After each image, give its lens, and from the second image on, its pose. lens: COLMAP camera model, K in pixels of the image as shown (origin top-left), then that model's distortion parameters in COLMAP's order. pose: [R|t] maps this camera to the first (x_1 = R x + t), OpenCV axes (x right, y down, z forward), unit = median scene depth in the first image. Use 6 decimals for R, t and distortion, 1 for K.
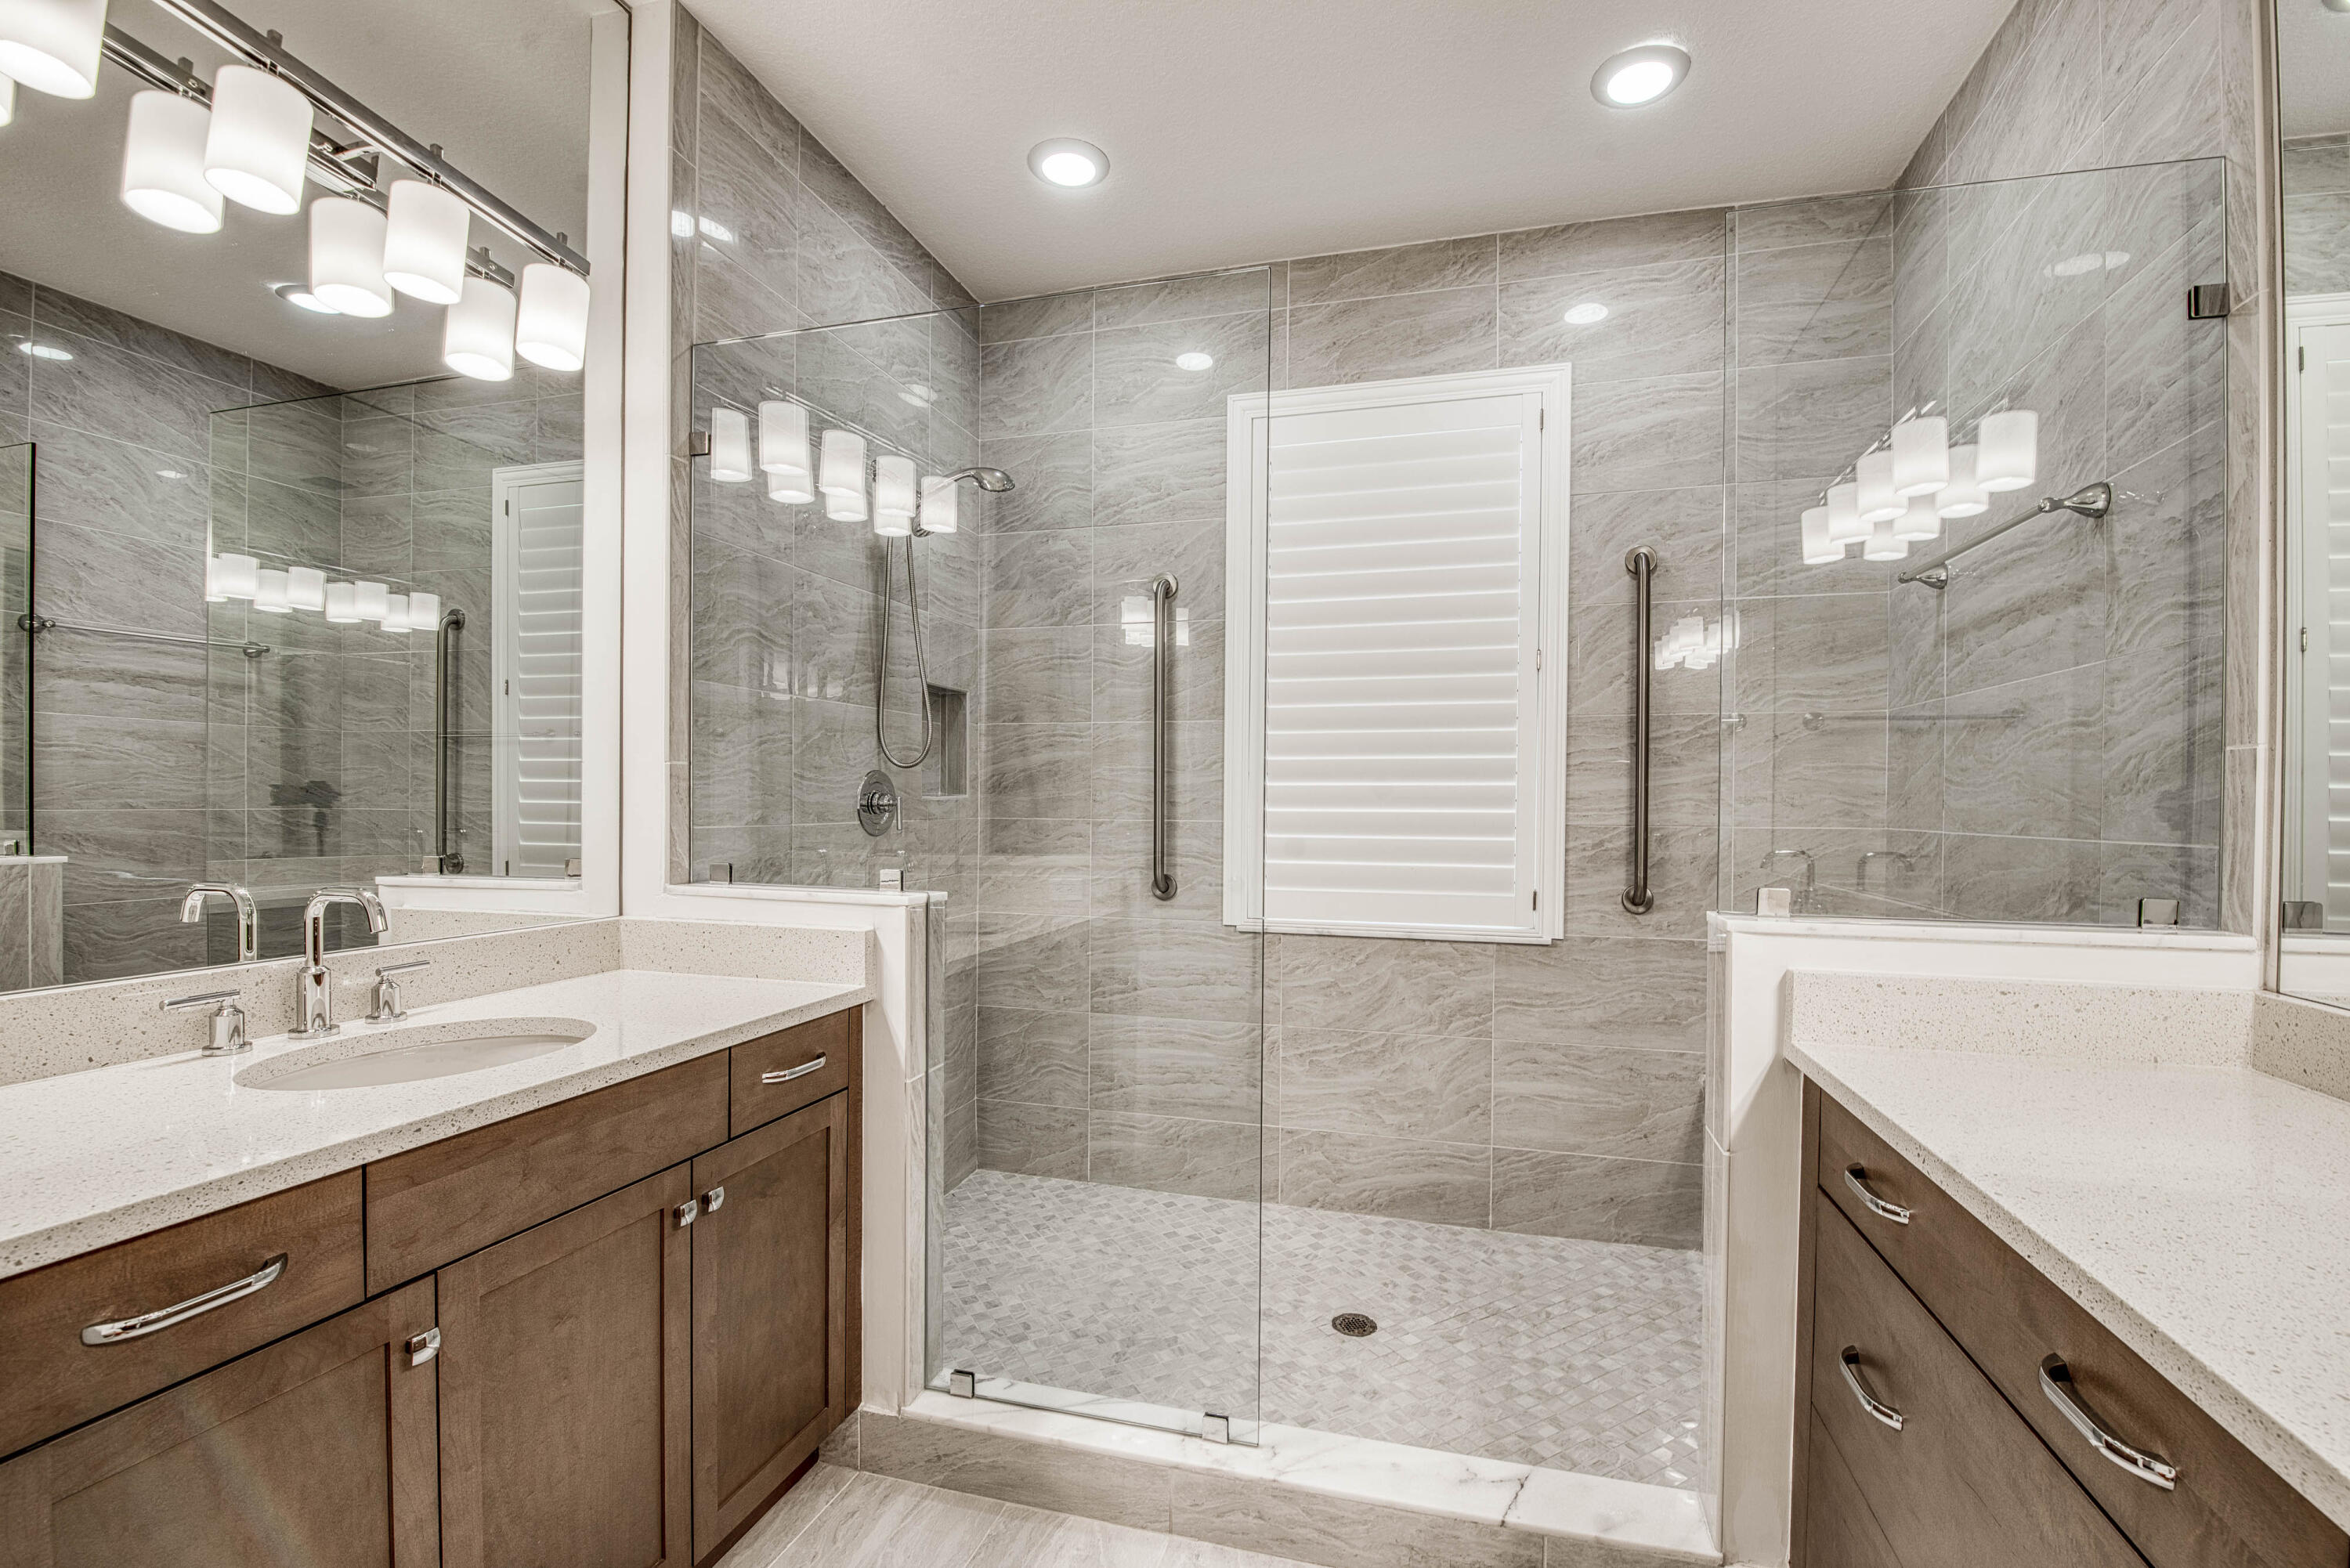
lens RADIAL K [[1011.3, 0, 1201.6], [0, 1011.3, 813.3], [0, 0, 1]] dist [-0.005152, -0.008407]
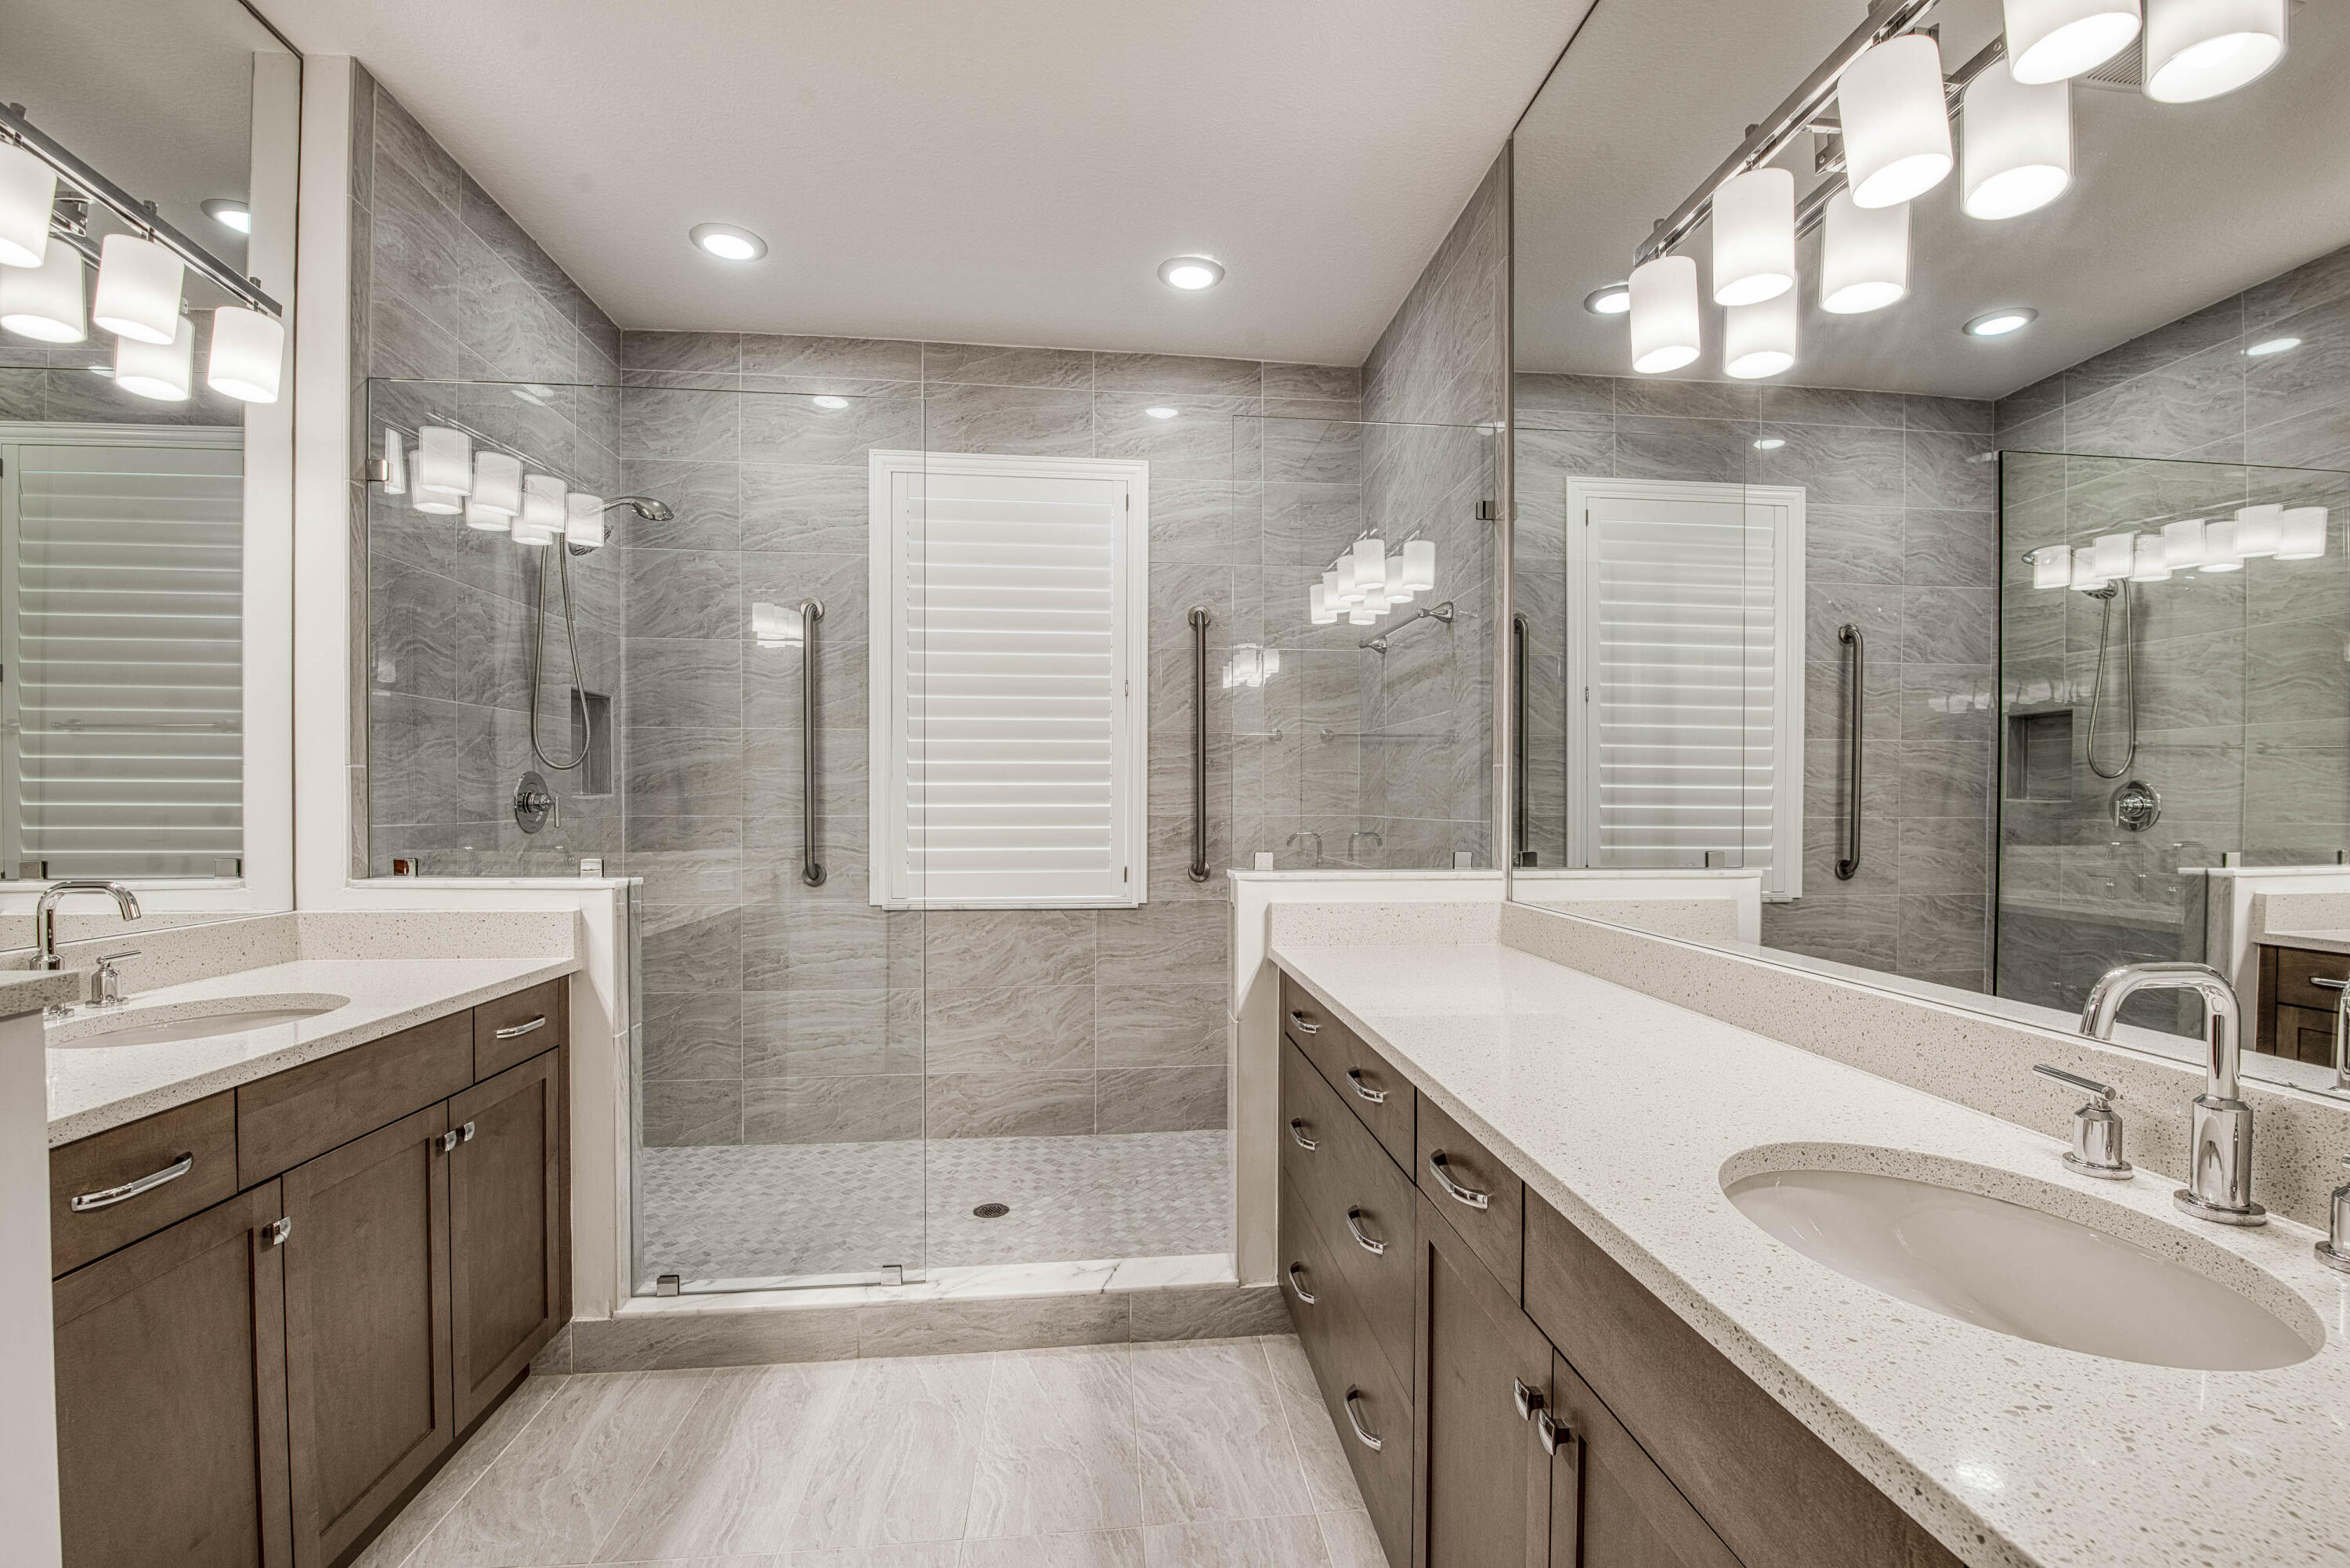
lens RADIAL K [[1011.3, 0, 1204.2], [0, 1011.3, 813.6], [0, 0, 1]] dist [-0.005152, -0.008407]
pose [[0.927534, -0.011038, 0.373575, -0.062735], [0.009630, 0.999938, 0.005636, 0.002505], [-0.373614, -0.001630, 0.927583, -0.251437]]
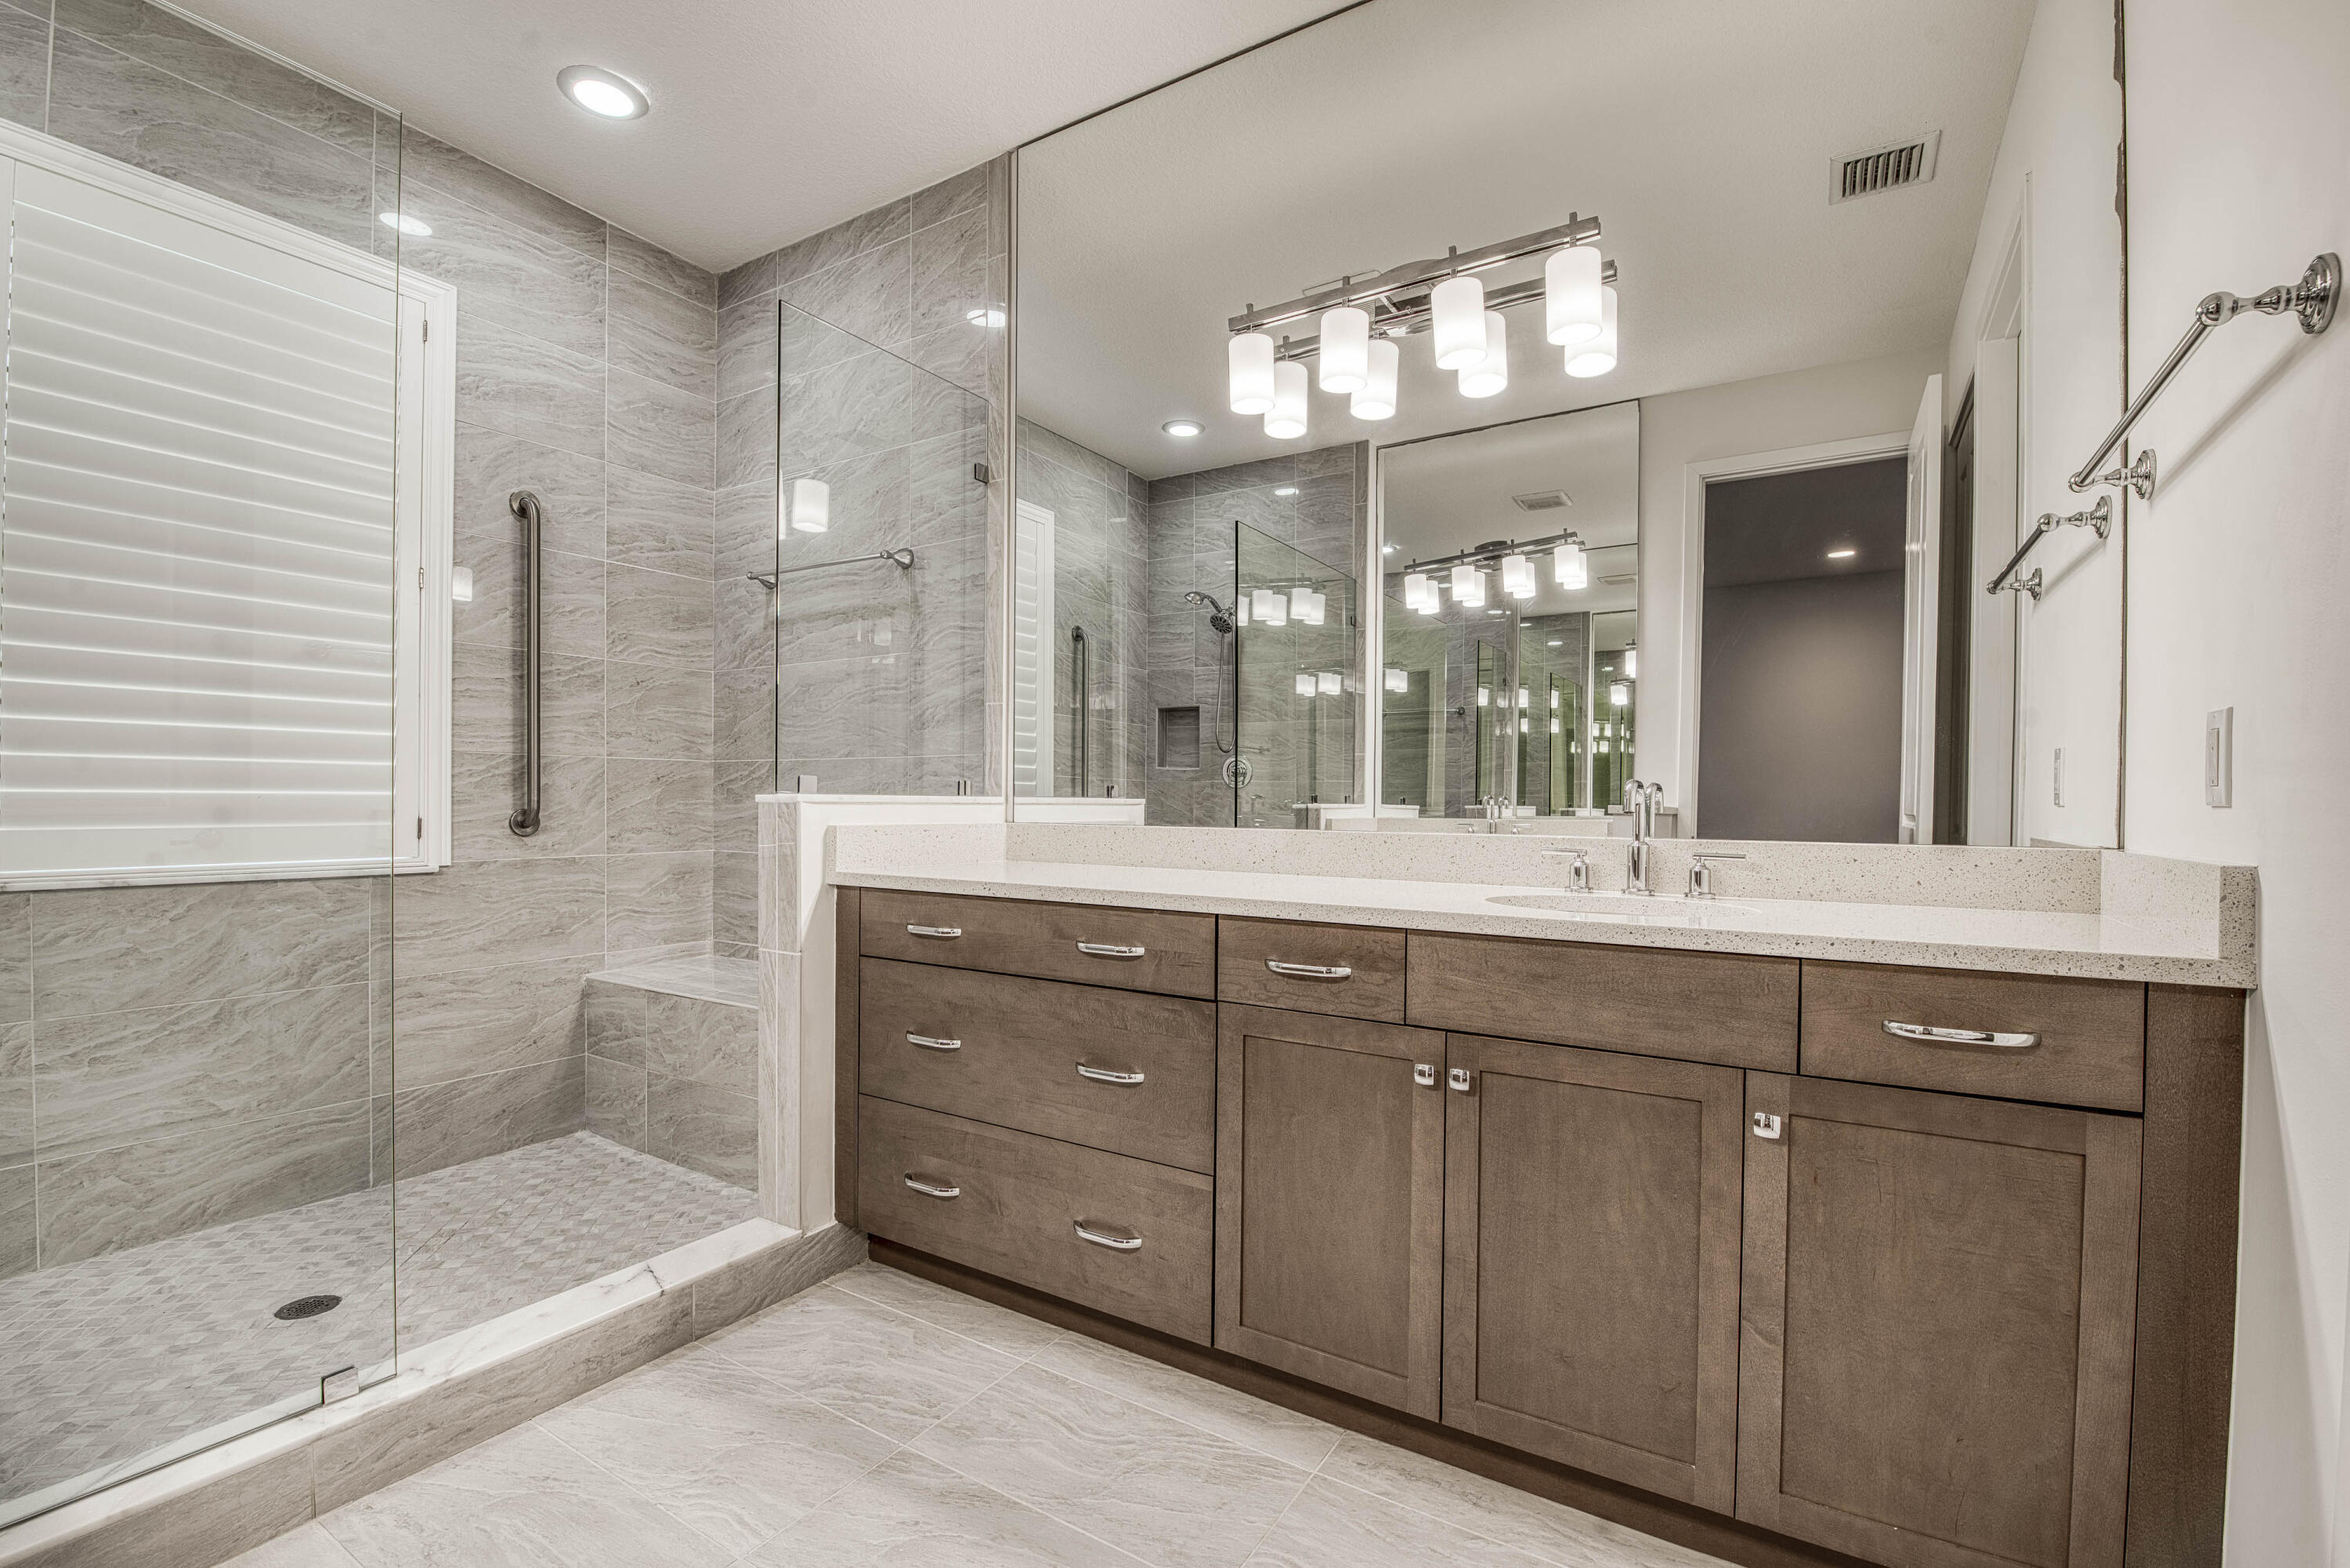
lens RADIAL K [[1011.3, 0, 1204.3], [0, 1011.3, 812.4], [0, 0, 1]] dist [-0.005152, -0.008407]
pose [[0.272072, -0.016231, 0.962140, -0.414121], [0.004727, 0.999868, 0.015531, 0.064014], [-0.962265, 0.000322, 0.272113, 0.019915]]
